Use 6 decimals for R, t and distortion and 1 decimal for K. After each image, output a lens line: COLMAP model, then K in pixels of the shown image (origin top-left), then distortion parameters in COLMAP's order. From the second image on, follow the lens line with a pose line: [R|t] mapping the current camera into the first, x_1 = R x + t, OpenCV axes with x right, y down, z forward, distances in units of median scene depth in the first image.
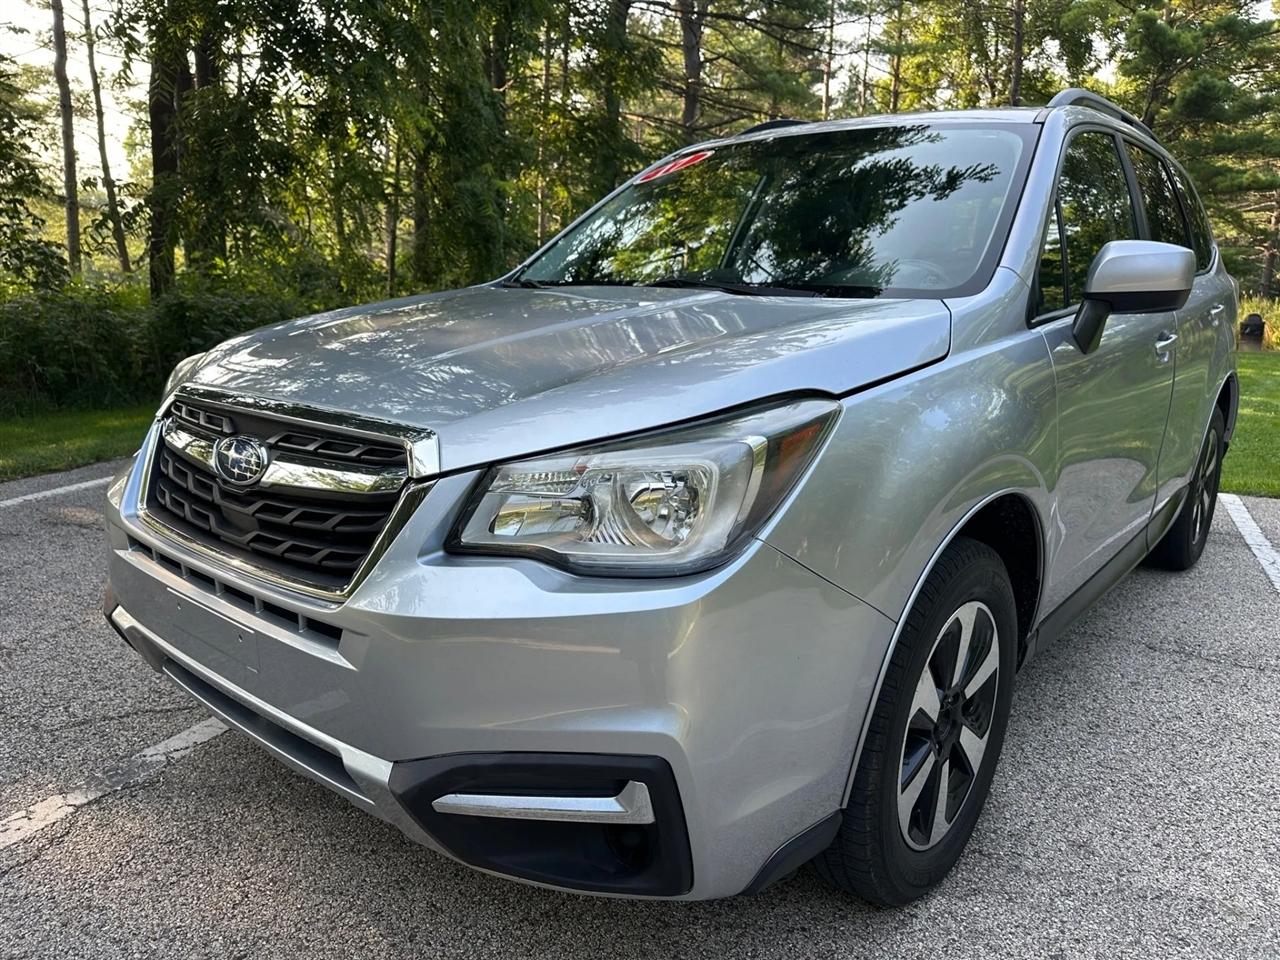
lens RADIAL K [[915.2, 0, 634.1], [0, 915.2, 487.3], [0, 0, 1]] dist [0.038800, -0.042736]
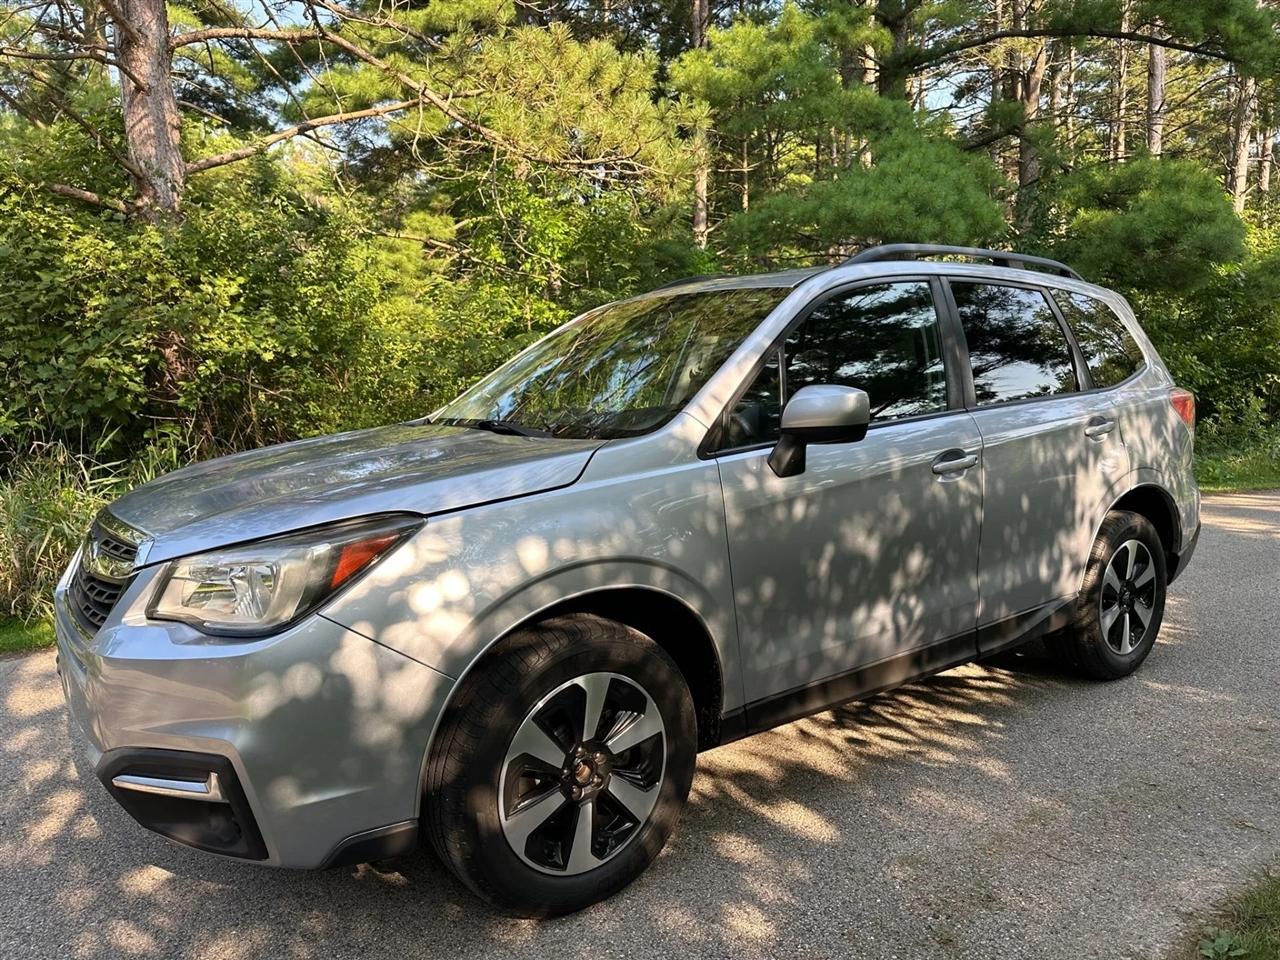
lens RADIAL K [[915.2, 0, 646.7], [0, 915.2, 484.3], [0, 0, 1]] dist [0.038800, -0.042736]
pose [[0.972430, -0.004428, -0.233153, 0.792638], [-0.022185, 0.993529, -0.111395, 0.002513], [0.232138, 0.113496, 0.966039, -0.266859]]
